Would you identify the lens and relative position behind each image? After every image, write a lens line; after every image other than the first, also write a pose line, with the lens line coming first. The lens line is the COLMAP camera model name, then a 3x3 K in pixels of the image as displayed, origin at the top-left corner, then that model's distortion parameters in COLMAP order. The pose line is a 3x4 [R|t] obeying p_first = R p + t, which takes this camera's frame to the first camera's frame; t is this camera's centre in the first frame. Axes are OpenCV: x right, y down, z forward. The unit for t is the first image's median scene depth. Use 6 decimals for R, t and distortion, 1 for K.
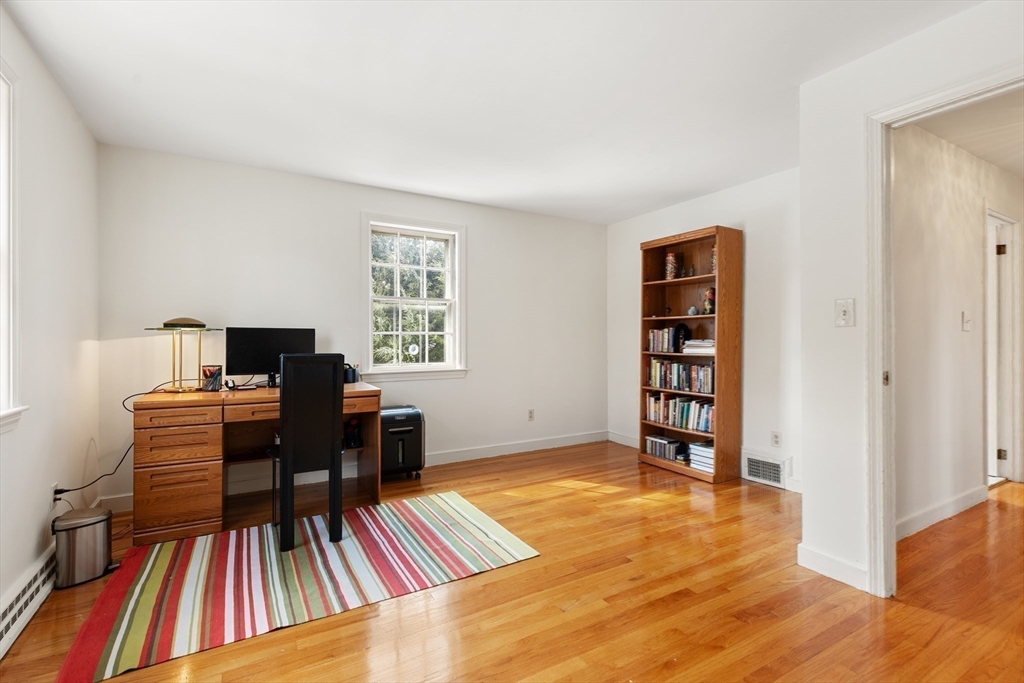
lens RADIAL K [[467.6, 0, 519.5], [0, 467.6, 336.7], [0, 0, 1]] dist [0.009543, -0.001807]
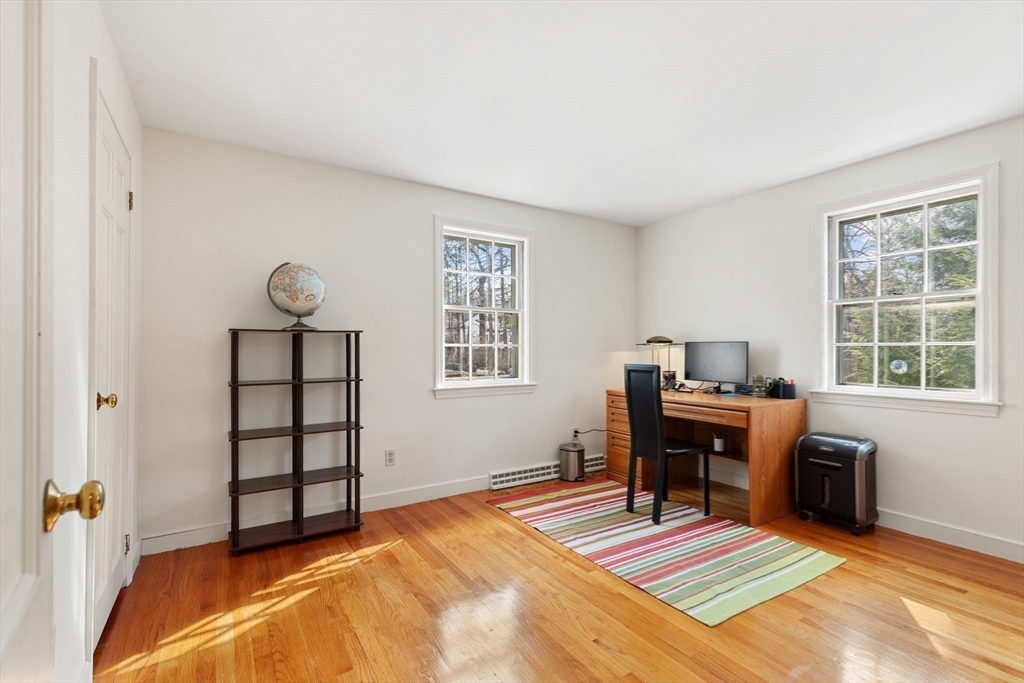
lens RADIAL K [[467.6, 0, 515.5], [0, 467.6, 347.4], [0, 0, 1]] dist [0.009543, -0.001807]
pose [[0.033398, -0.010805, -0.999384, 0.643083], [-0.002440, 0.999938, -0.010892, 0.009709], [0.999439, 0.002802, 0.033369, 0.512886]]
